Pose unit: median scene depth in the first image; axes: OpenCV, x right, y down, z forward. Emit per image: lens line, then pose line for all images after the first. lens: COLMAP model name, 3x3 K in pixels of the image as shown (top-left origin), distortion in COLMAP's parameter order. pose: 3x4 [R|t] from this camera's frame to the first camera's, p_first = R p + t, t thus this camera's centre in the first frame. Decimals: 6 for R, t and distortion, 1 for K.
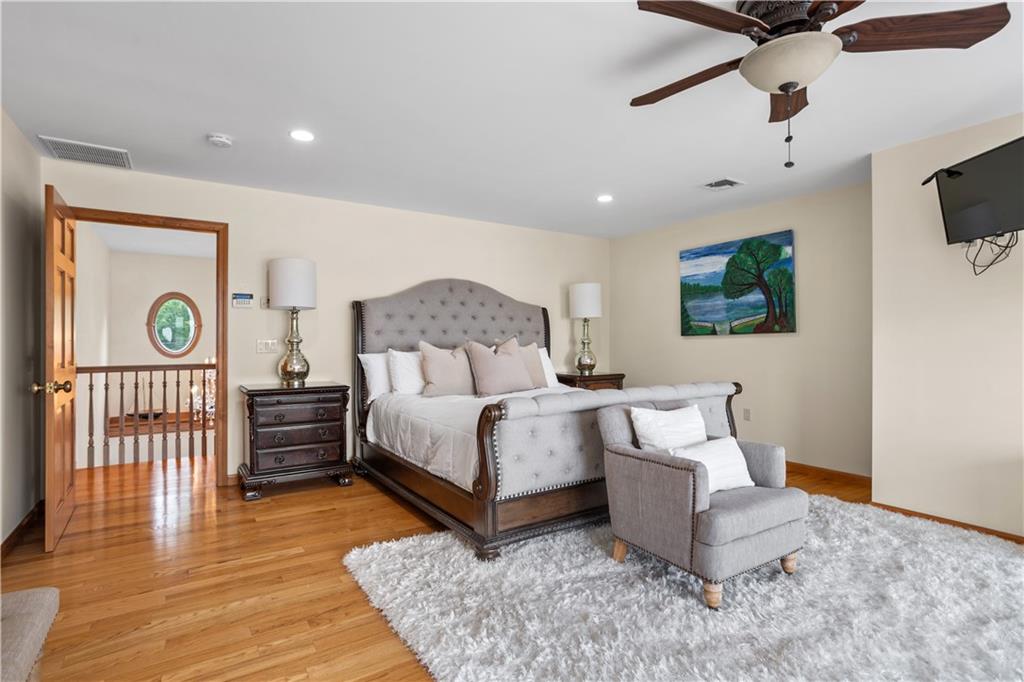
lens RADIAL K [[507.8, 0, 513.0], [0, 507.8, 345.8], [0, 0, 1]] dist [-0.023299, 0.000499]
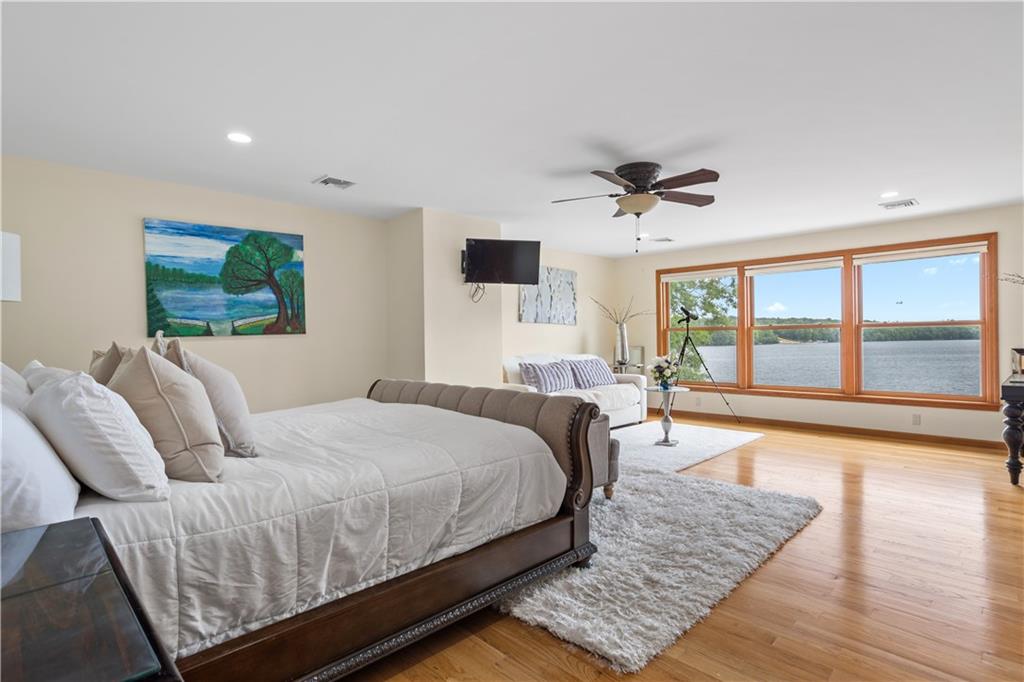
lens RADIAL K [[507.8, 0, 513.0], [0, 507.8, 345.8], [0, 0, 1]] dist [-0.023299, 0.000499]
pose [[-0.192630, -0.015261, 0.981153, -0.524655], [0.022565, 0.999546, 0.019977, -0.011793], [-0.981012, 0.025988, -0.192198, 0.724281]]
